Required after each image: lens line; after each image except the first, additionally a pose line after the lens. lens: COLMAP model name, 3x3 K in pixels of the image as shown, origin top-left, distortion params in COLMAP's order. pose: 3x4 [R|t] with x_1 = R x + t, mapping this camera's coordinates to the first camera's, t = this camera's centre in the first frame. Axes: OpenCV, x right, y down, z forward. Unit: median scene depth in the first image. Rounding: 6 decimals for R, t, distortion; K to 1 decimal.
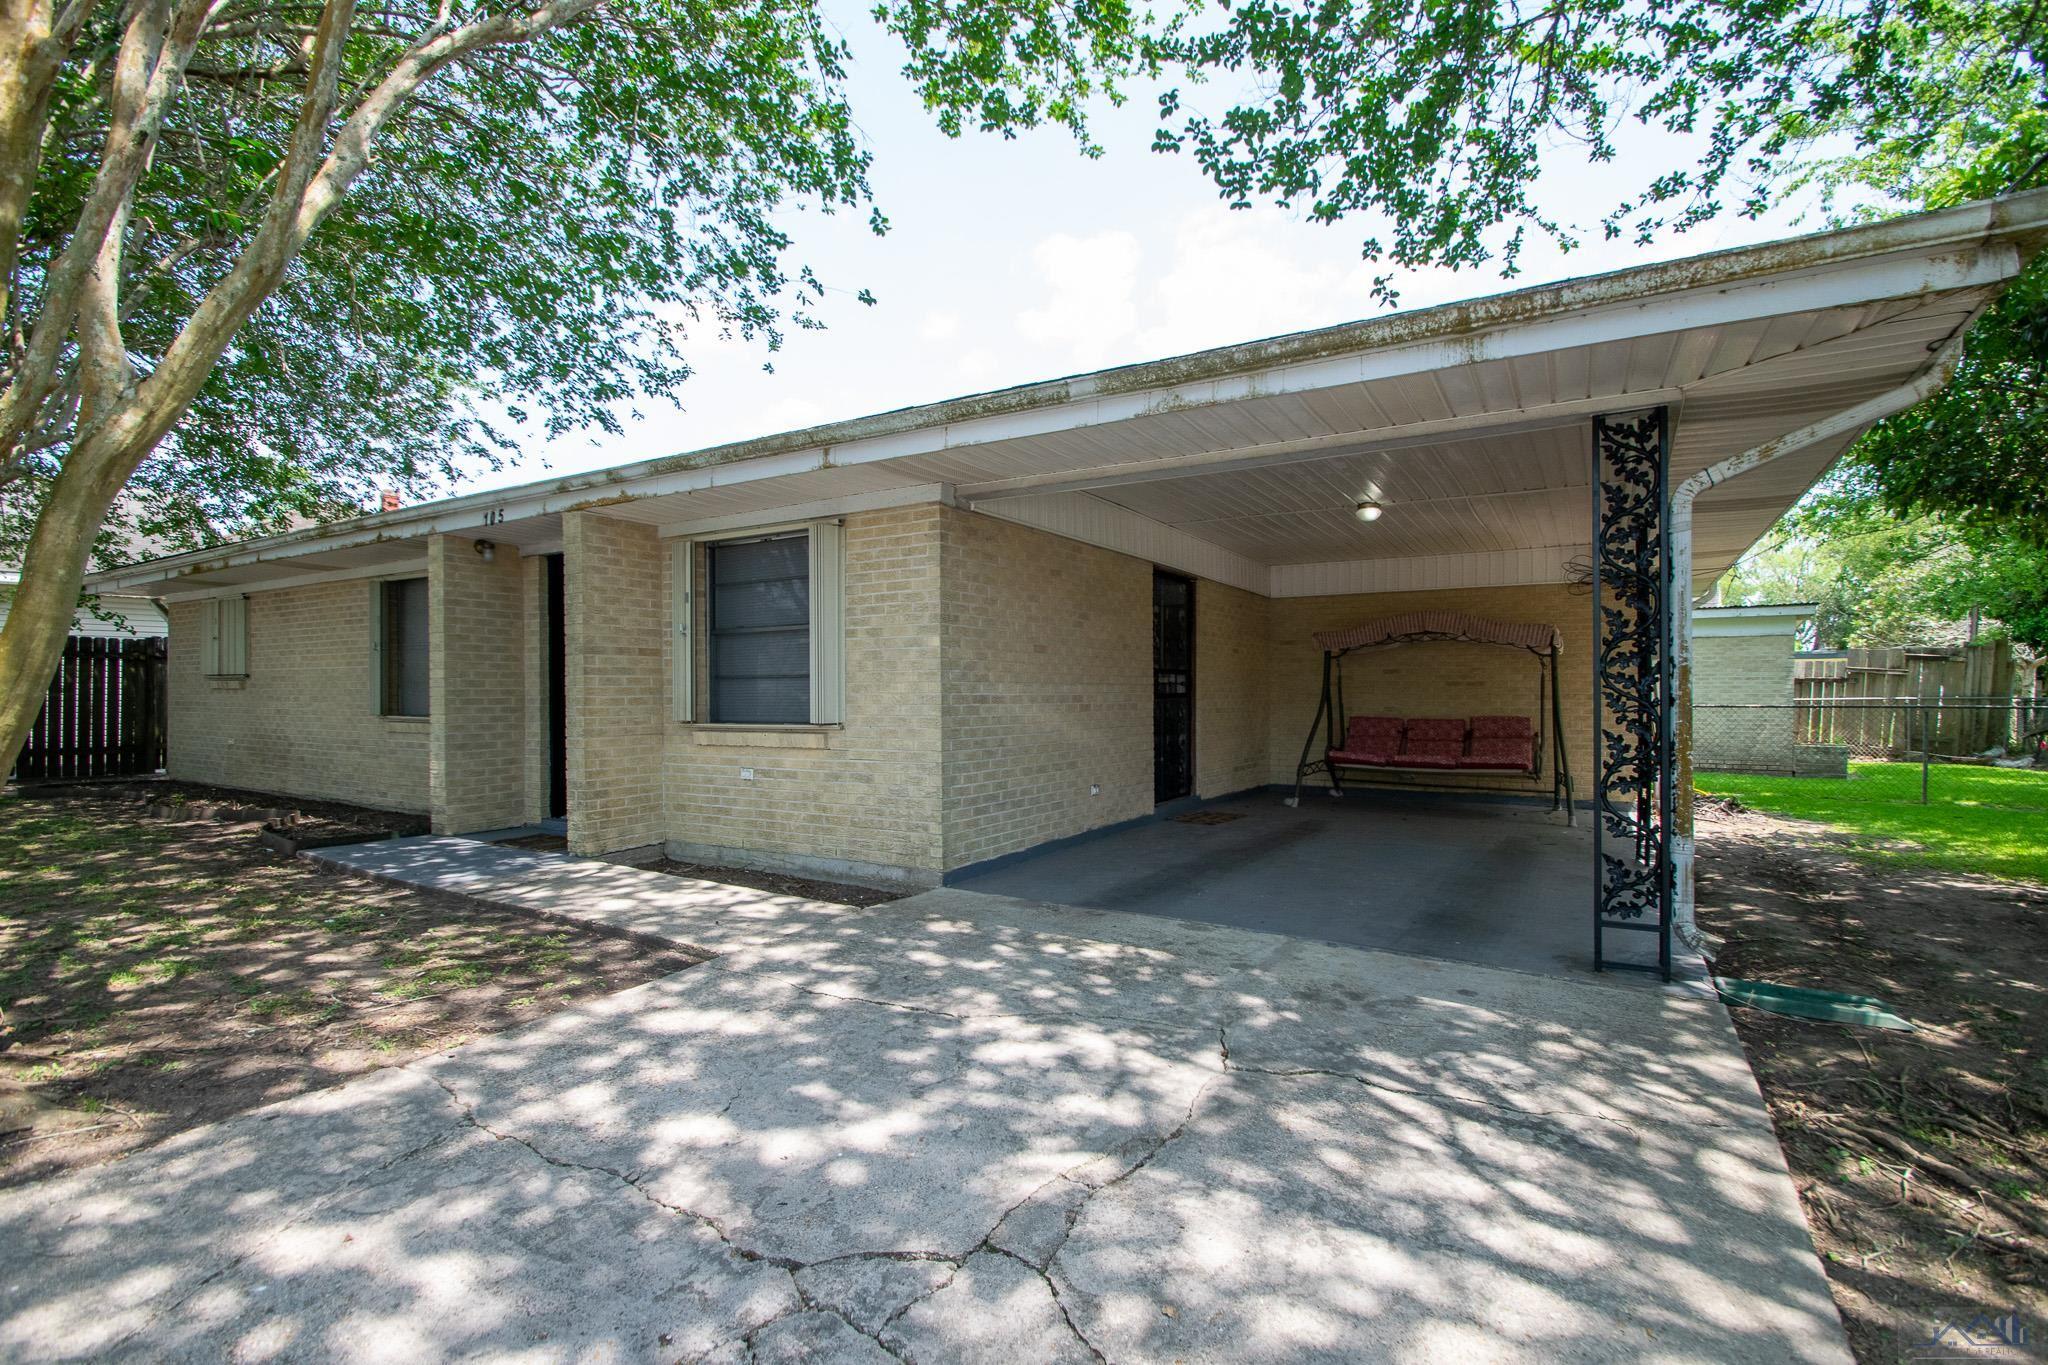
lens RADIAL K [[889.2, 0, 1024.0], [0, 889.2, 682.5], [0, 0, 1]] dist [-0.005515, -0.000975]
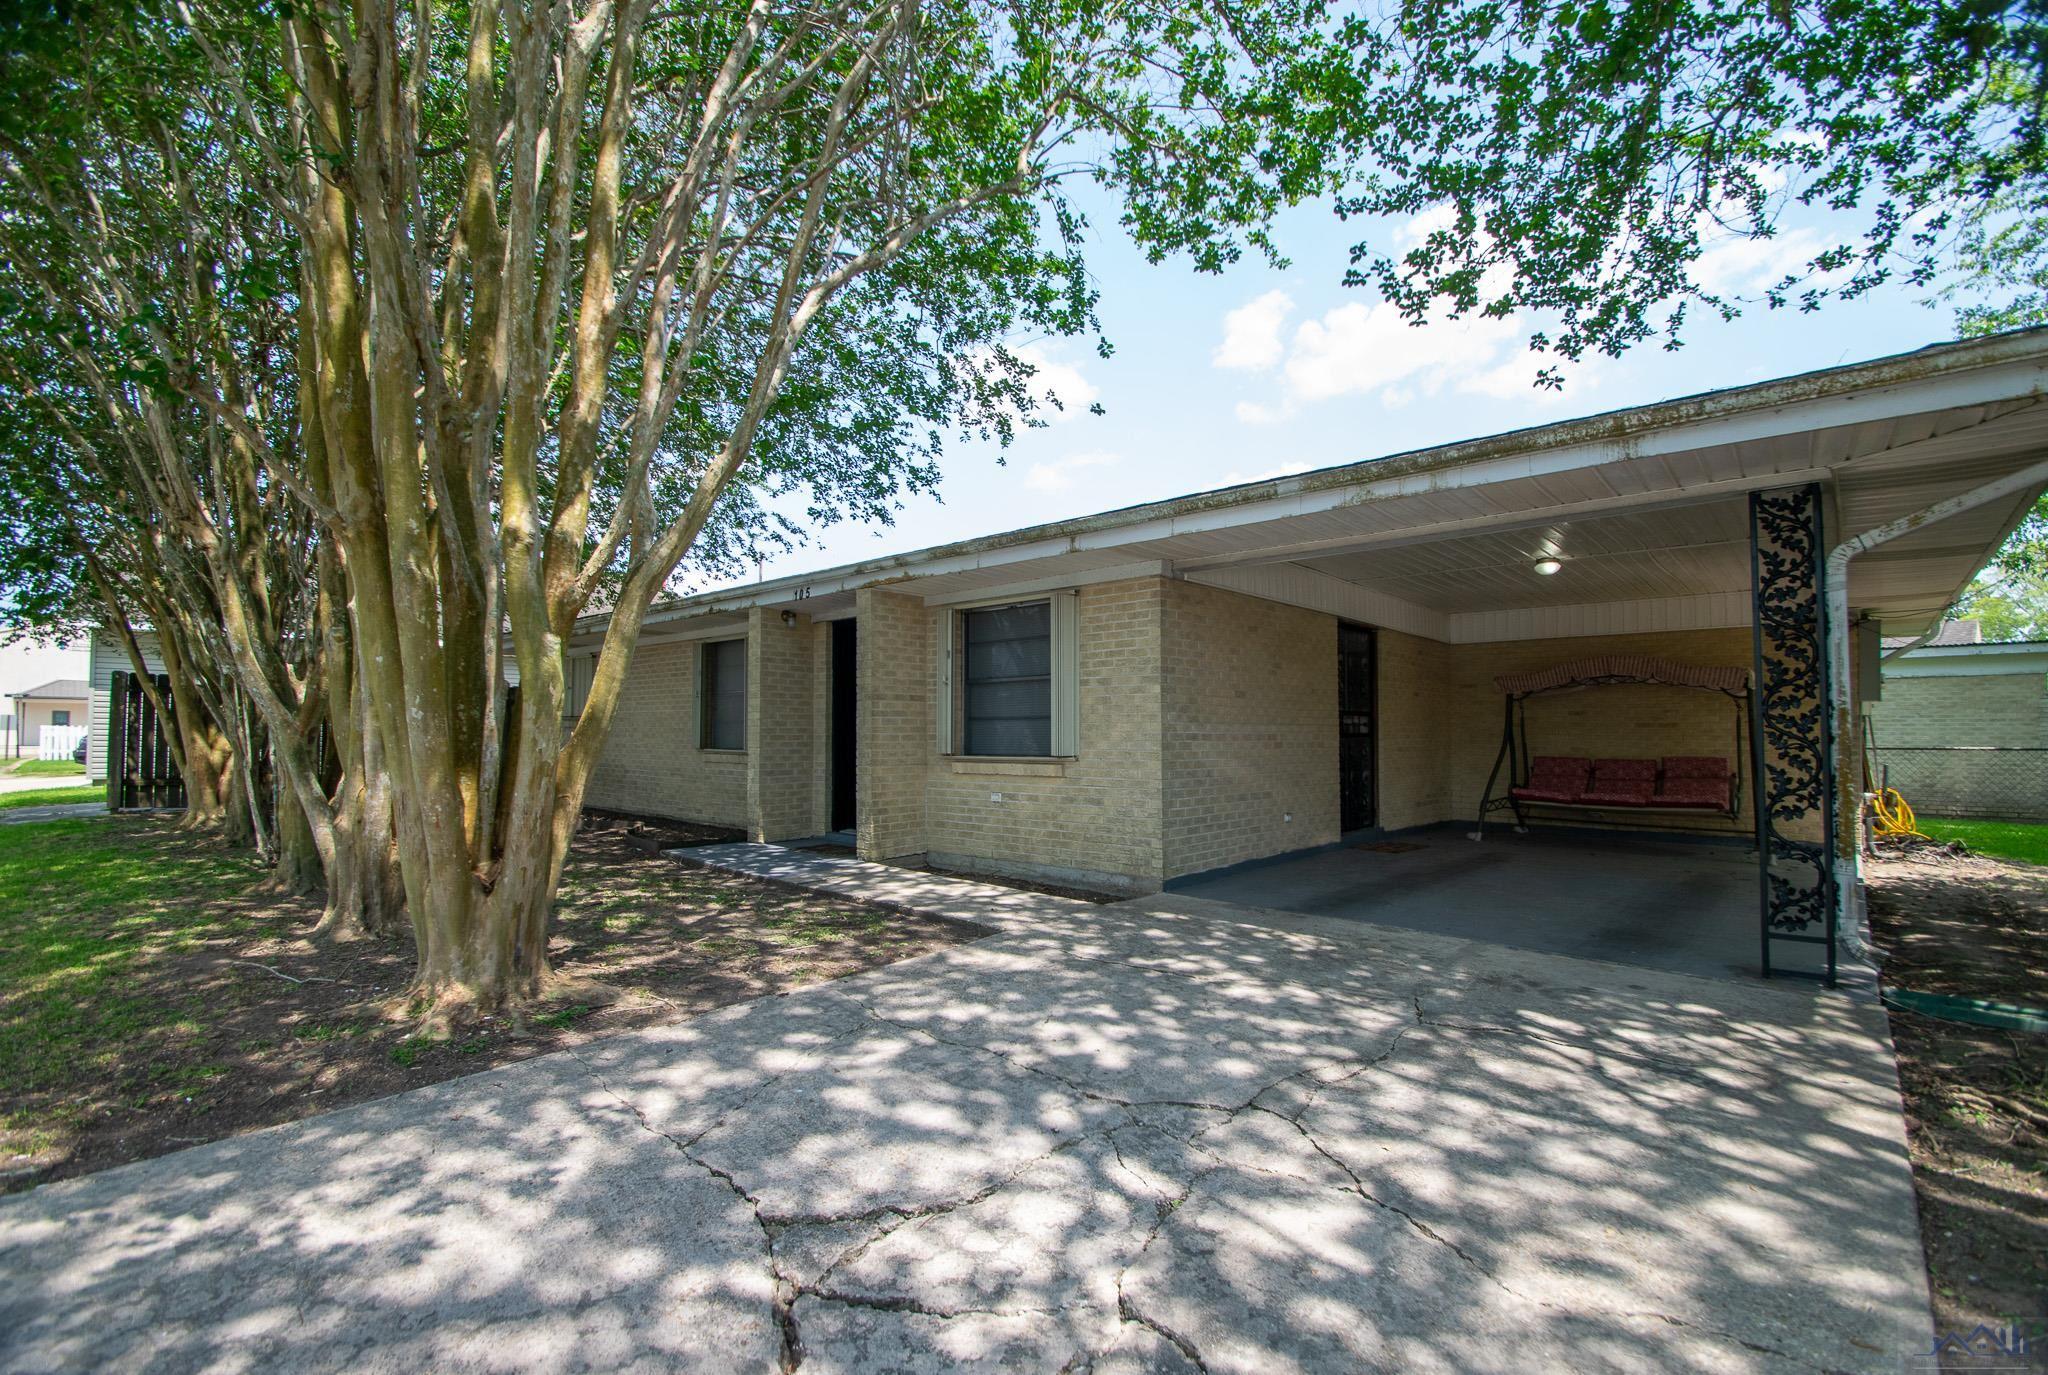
lens RADIAL K [[848.3, 0, 1032.6], [0, 848.3, 695.2], [0, 0, 1]] dist [0.003004, -0.009265]
pose [[0.982601, -0.004670, -0.185671, -0.046274], [-0.001571, 0.999439, -0.033455, 0.001483], [0.185723, 0.033165, 0.982042, -0.157836]]
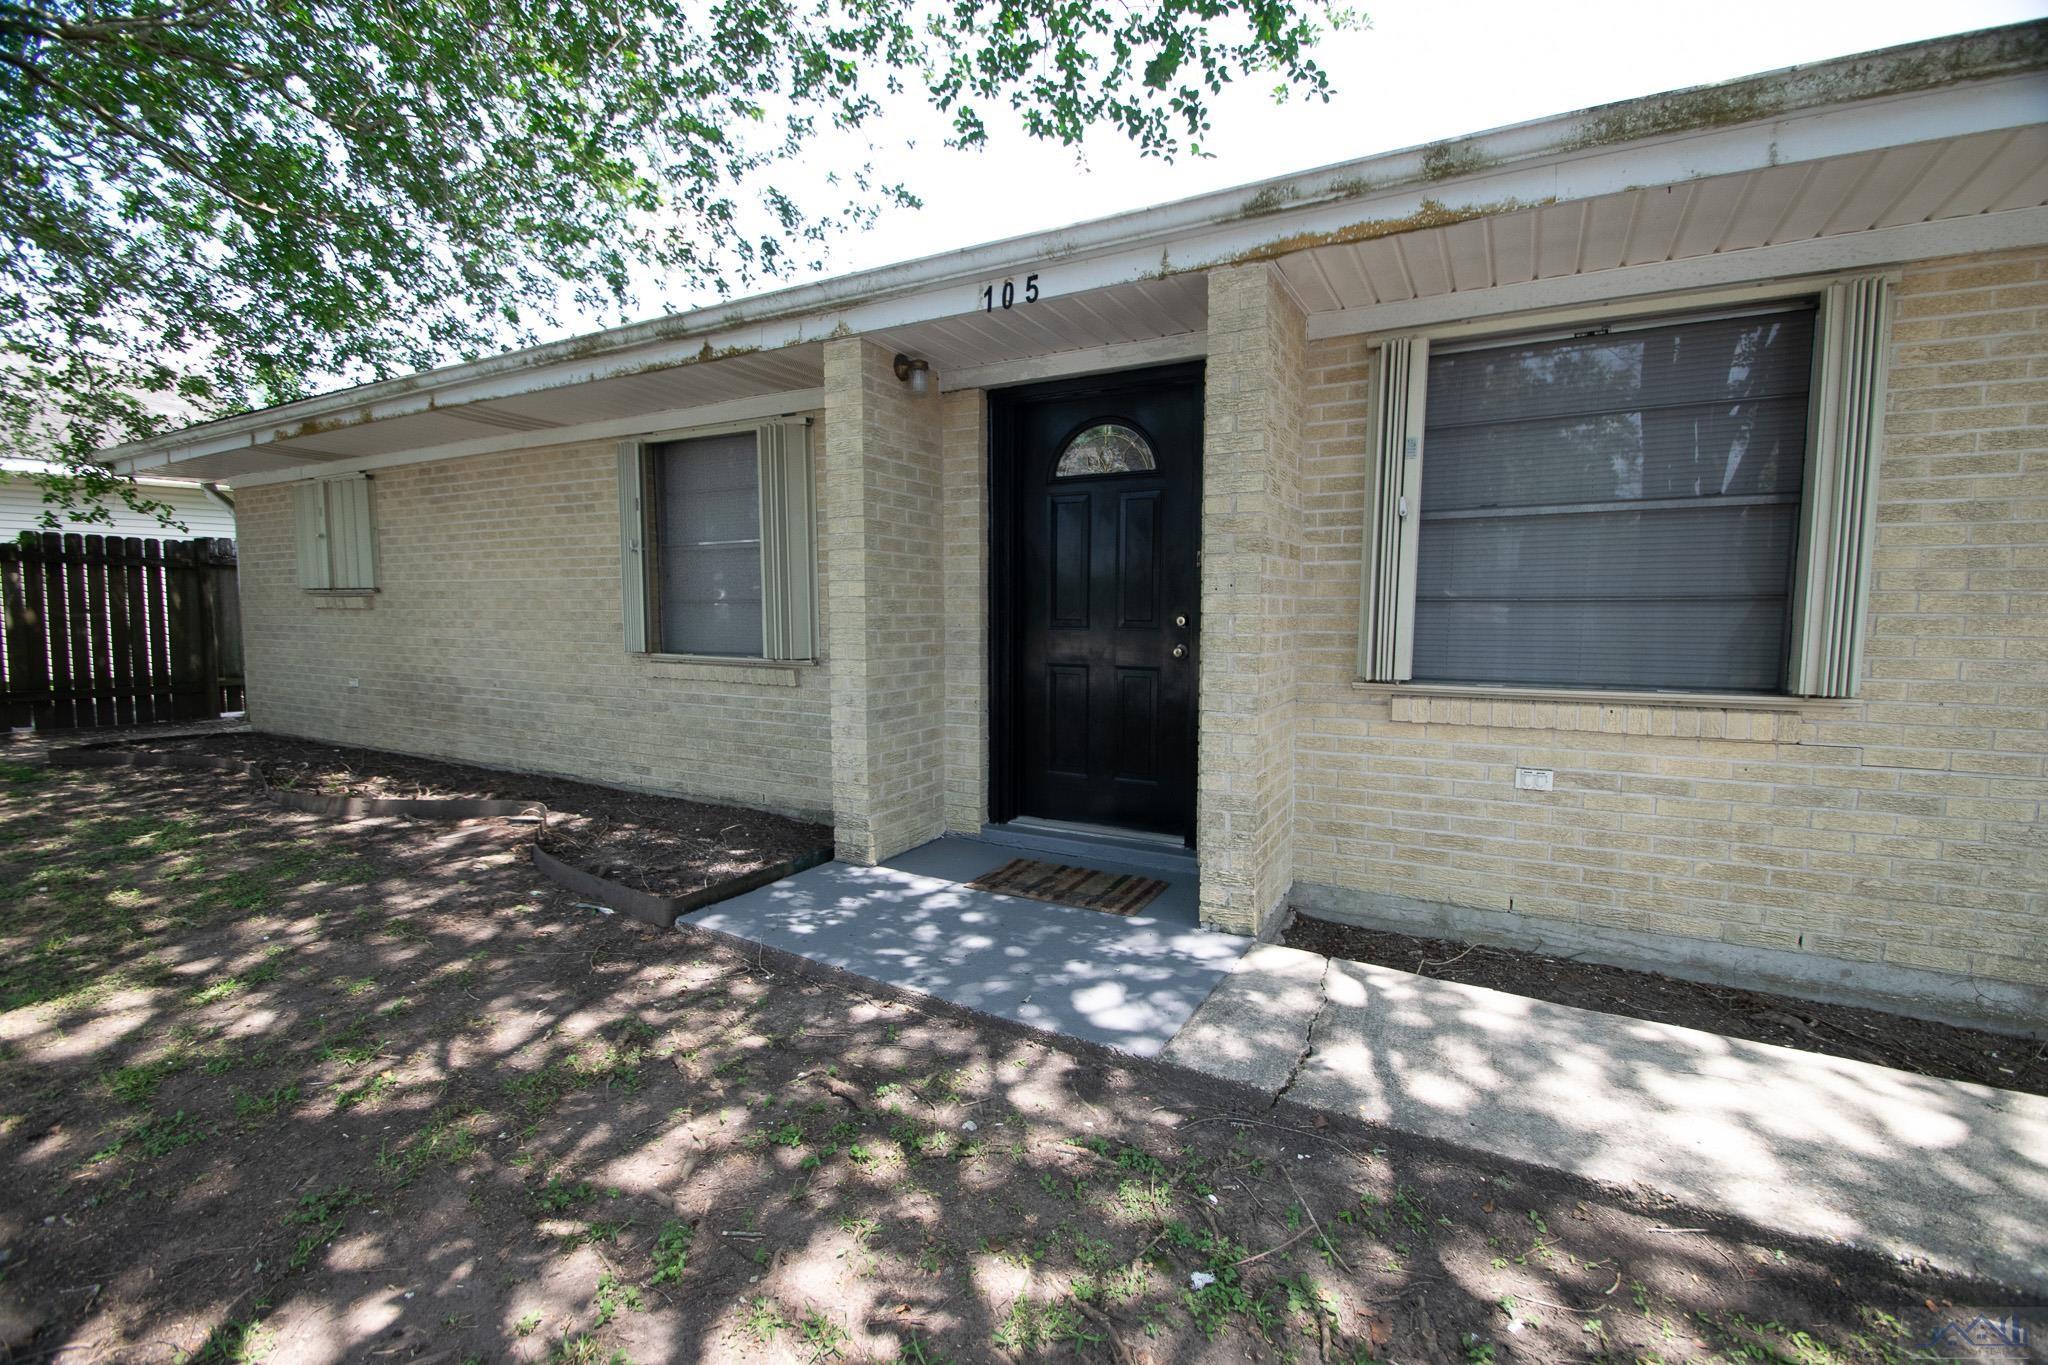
lens RADIAL K [[889.2, 0, 1024.0], [0, 889.2, 682.5], [0, 0, 1]] dist [-0.005515, -0.000975]
pose [[0.999611, 0.007674, 0.026813, -0.674778], [-0.009831, 0.996645, 0.081259, 0.003090], [-0.026100, -0.081491, 0.996332, 0.504895]]
